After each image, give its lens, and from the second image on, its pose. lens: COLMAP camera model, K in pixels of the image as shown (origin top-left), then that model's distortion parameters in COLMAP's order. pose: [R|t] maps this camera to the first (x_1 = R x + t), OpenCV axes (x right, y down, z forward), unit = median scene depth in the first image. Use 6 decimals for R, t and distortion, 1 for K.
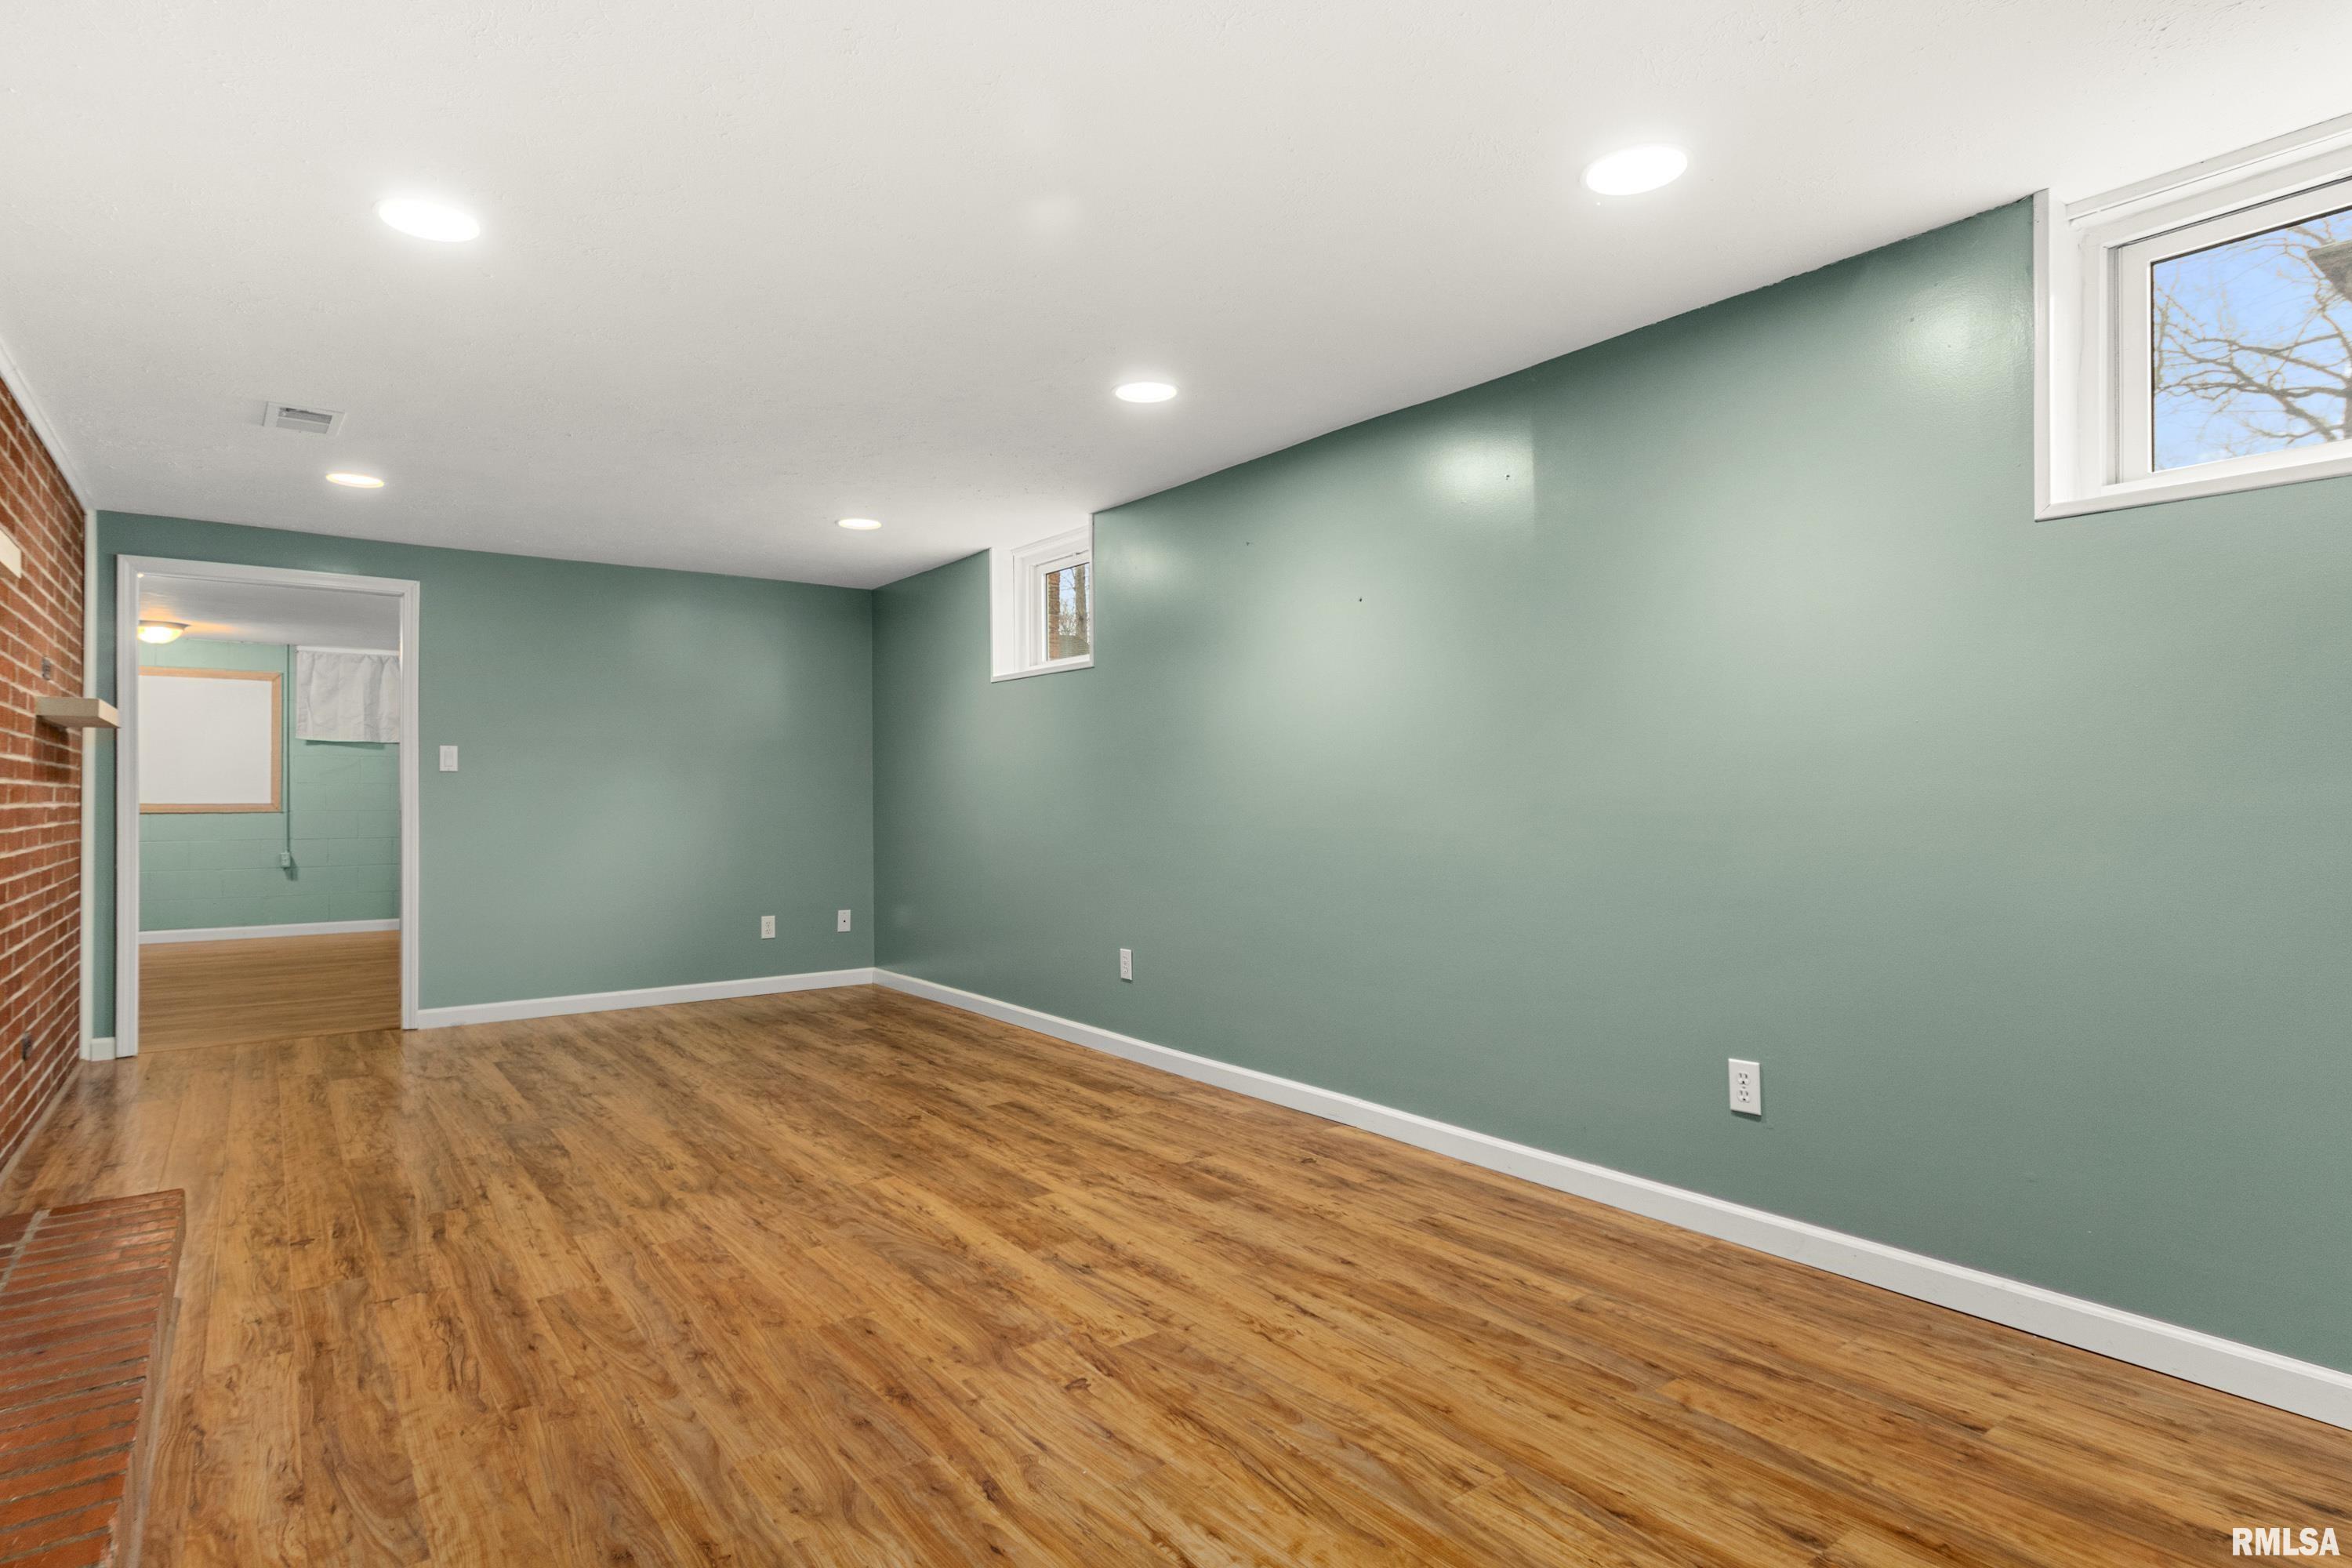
lens RADIAL K [[1227.2, 0, 1165.0], [0, 1227.2, 787.9], [0, 0, 1]] dist [0.002830, -0.000008]
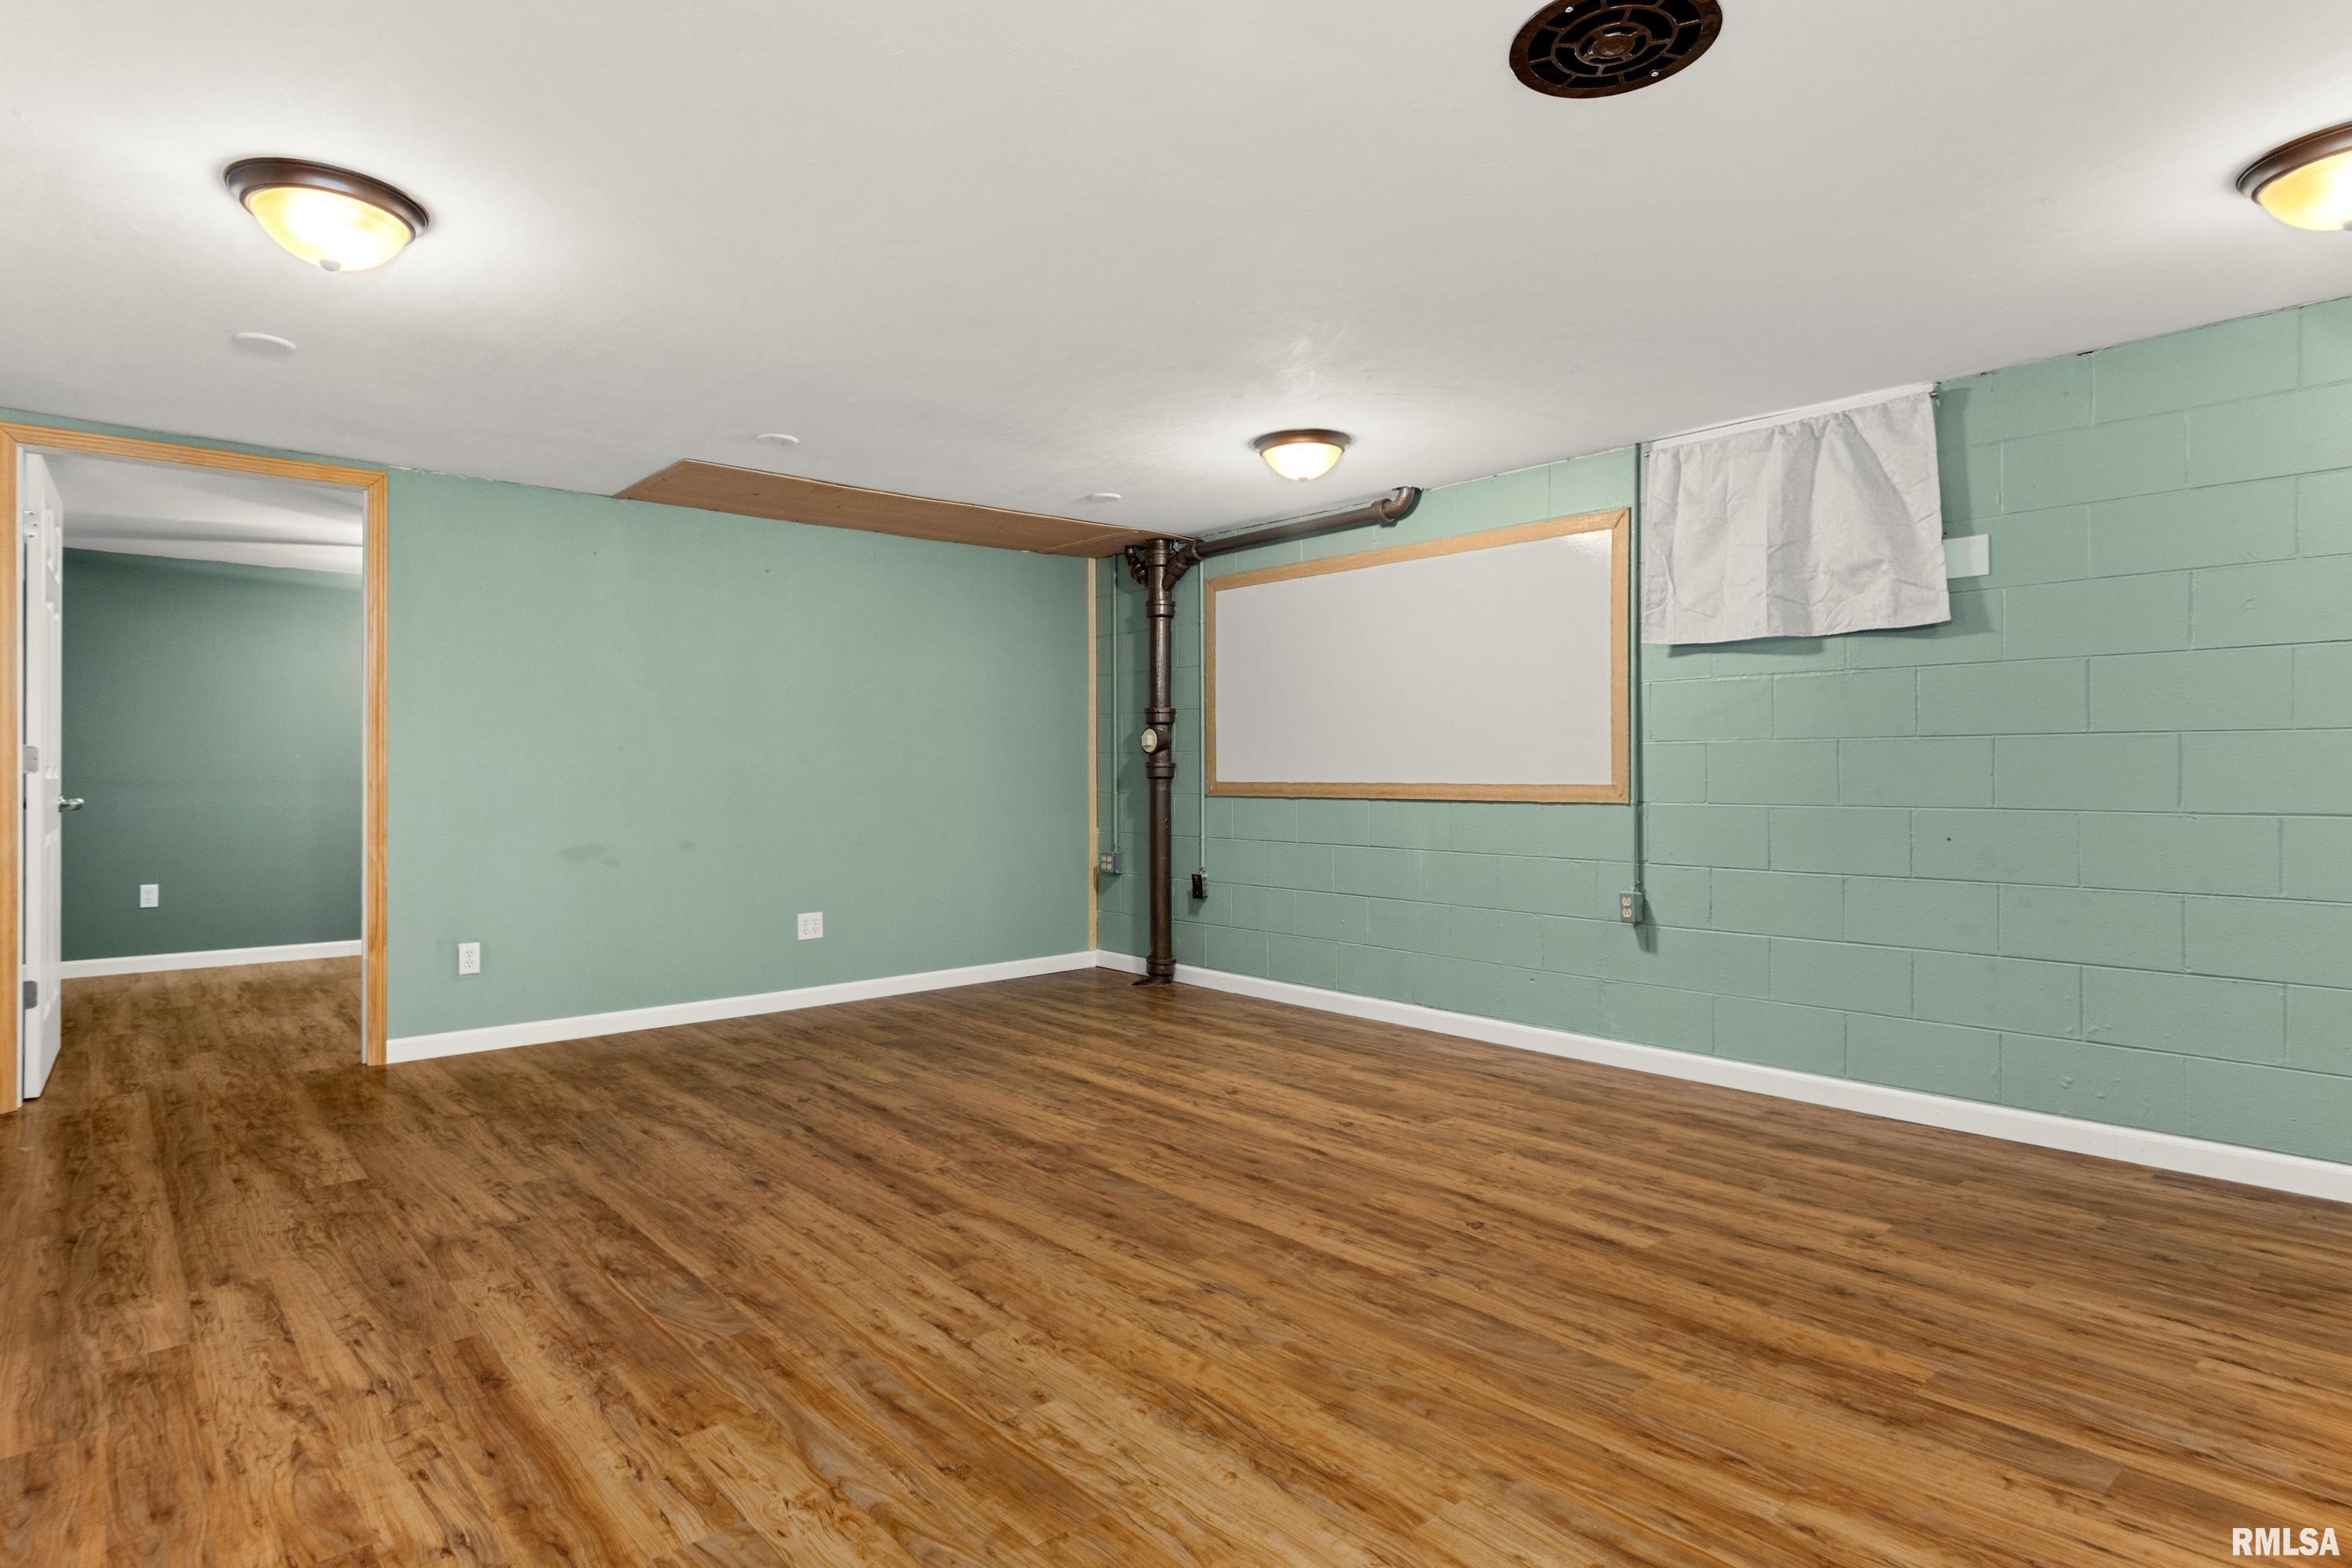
lens RADIAL K [[1227.2, 0, 1168.1], [0, 1227.2, 781.2], [0, 0, 1]] dist [0.002830, -0.000008]
pose [[0.081281, 0.007283, -0.996665, -0.819127], [0.009484, 0.999922, 0.008080, 0.018087], [0.996646, -0.010109, 0.081206, 2.439591]]
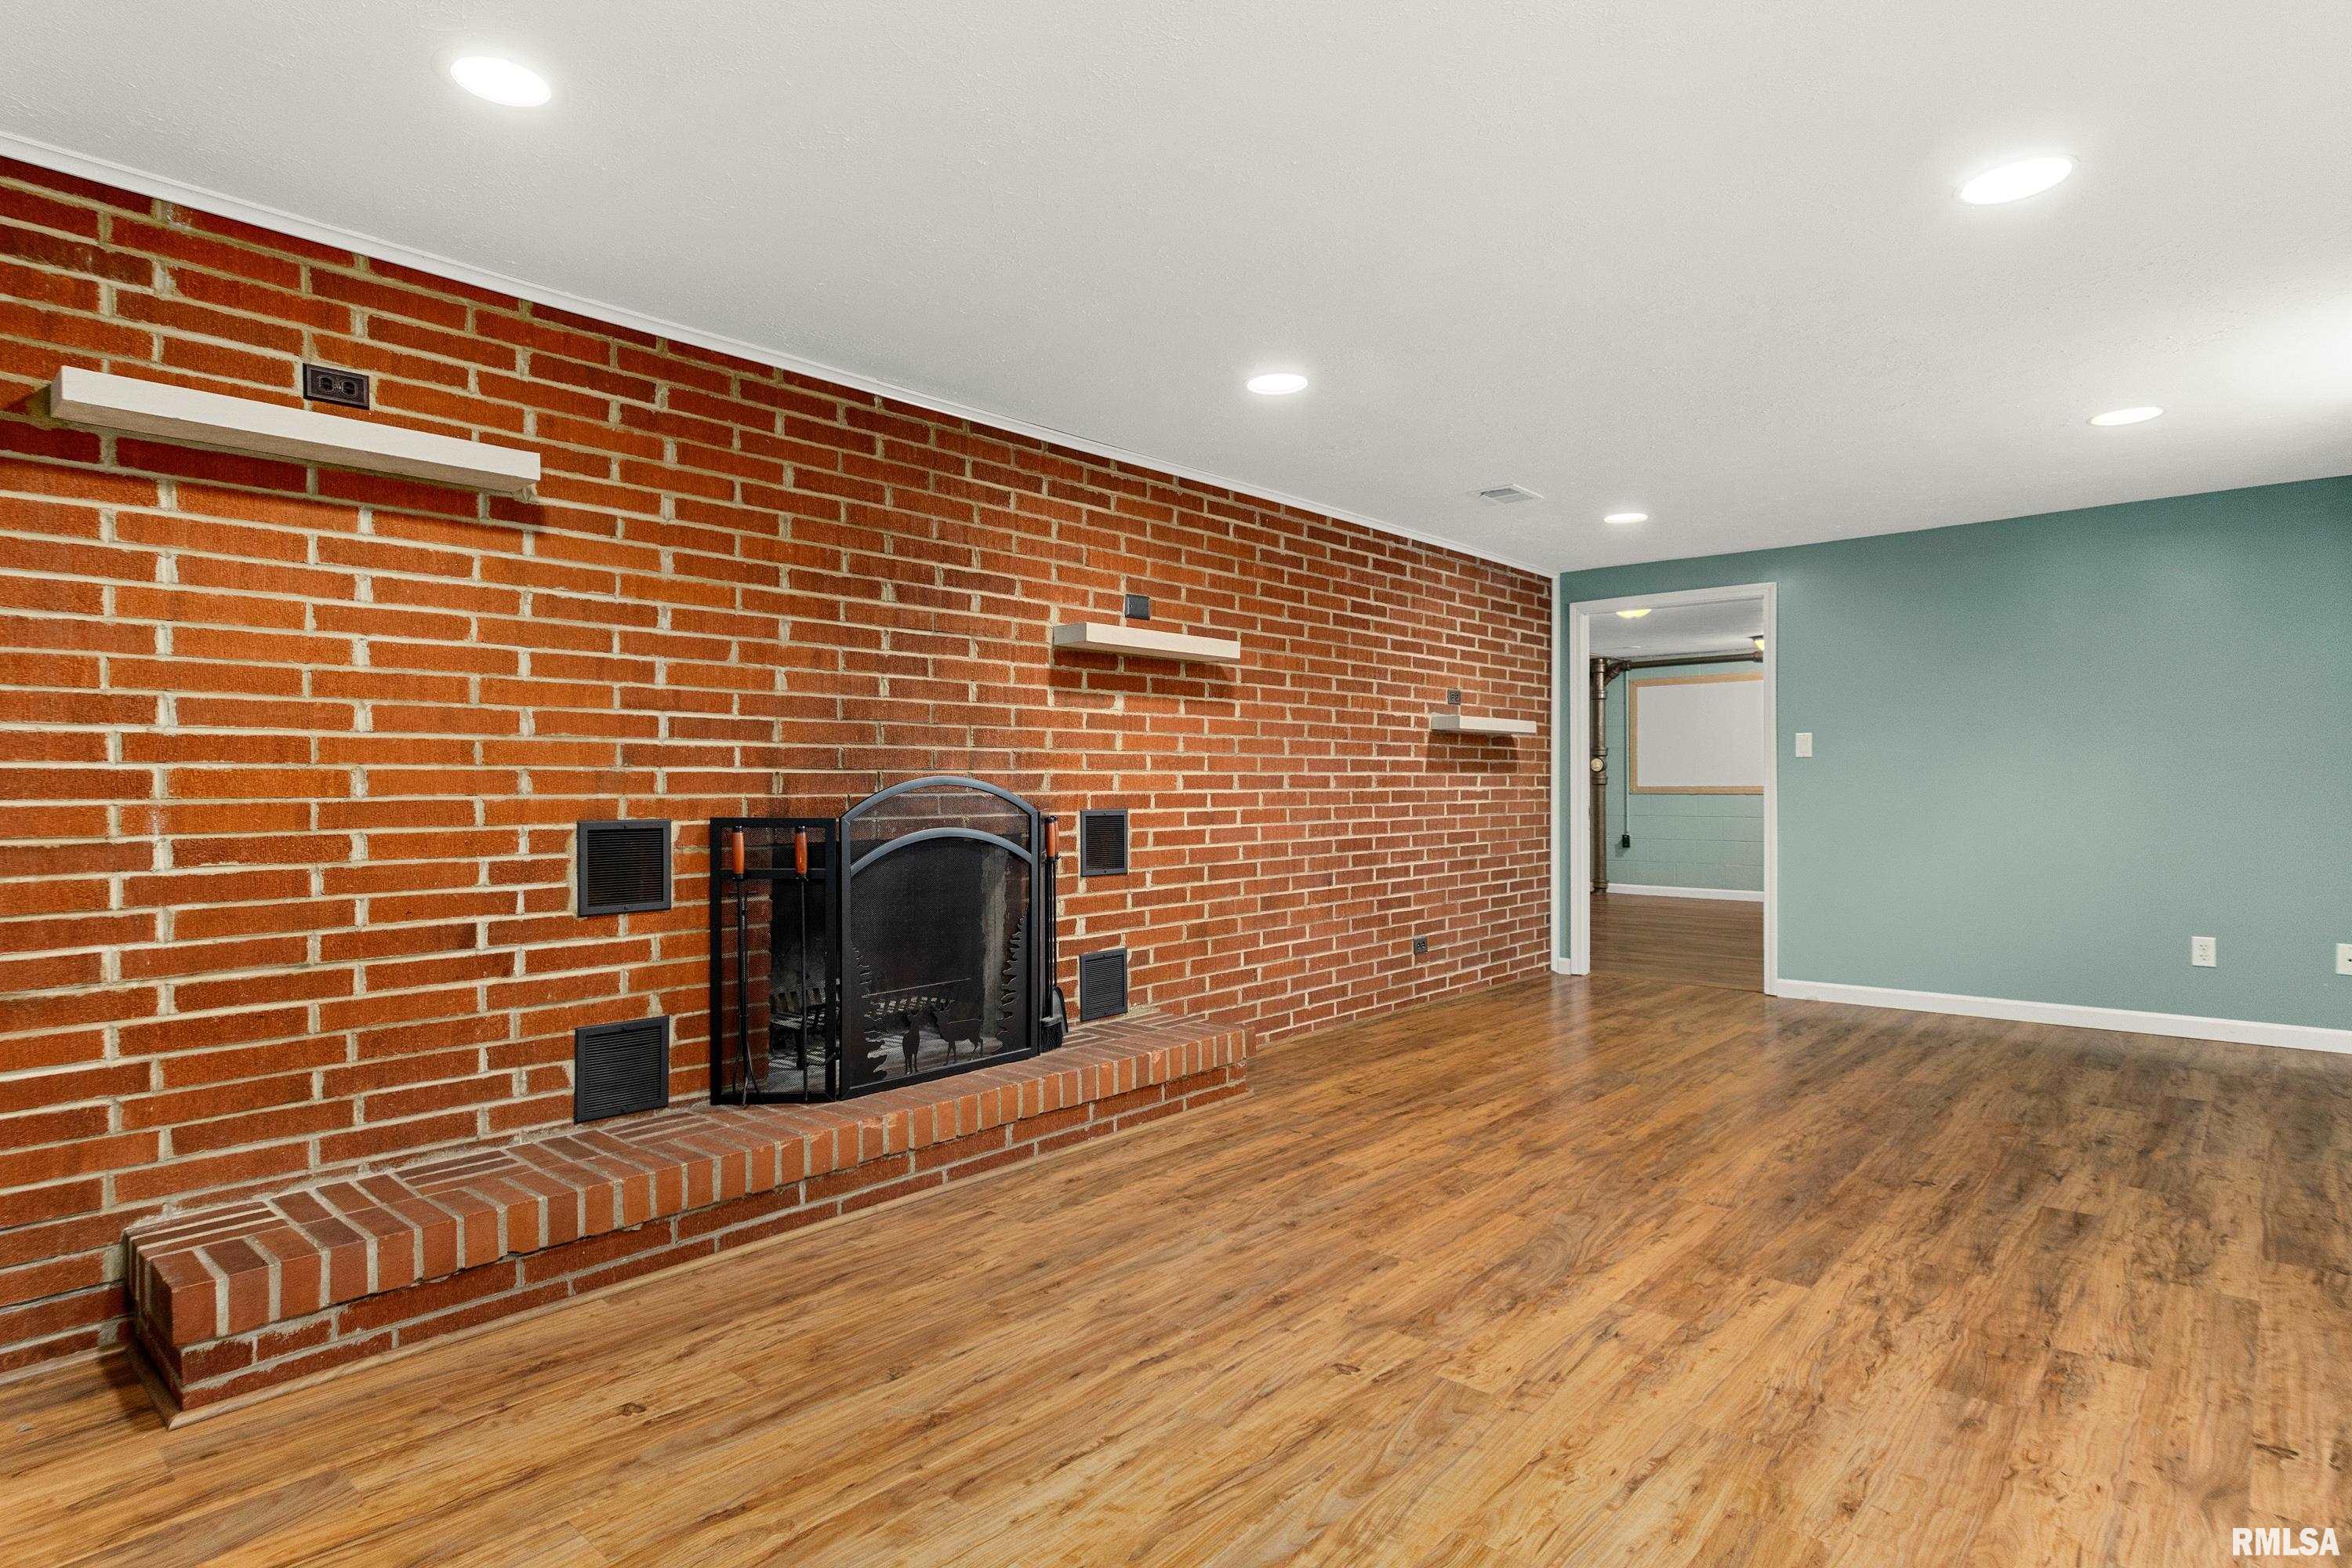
lens RADIAL K [[1227.2, 0, 1157.7], [0, 1227.2, 785.7], [0, 0, 1]] dist [0.002830, -0.000008]
pose [[0.202119, 0.002150, -0.979359, 0.617786], [0.011155, 0.999928, 0.004498, 0.000413], [0.979298, -0.011834, 0.202080, 0.453765]]
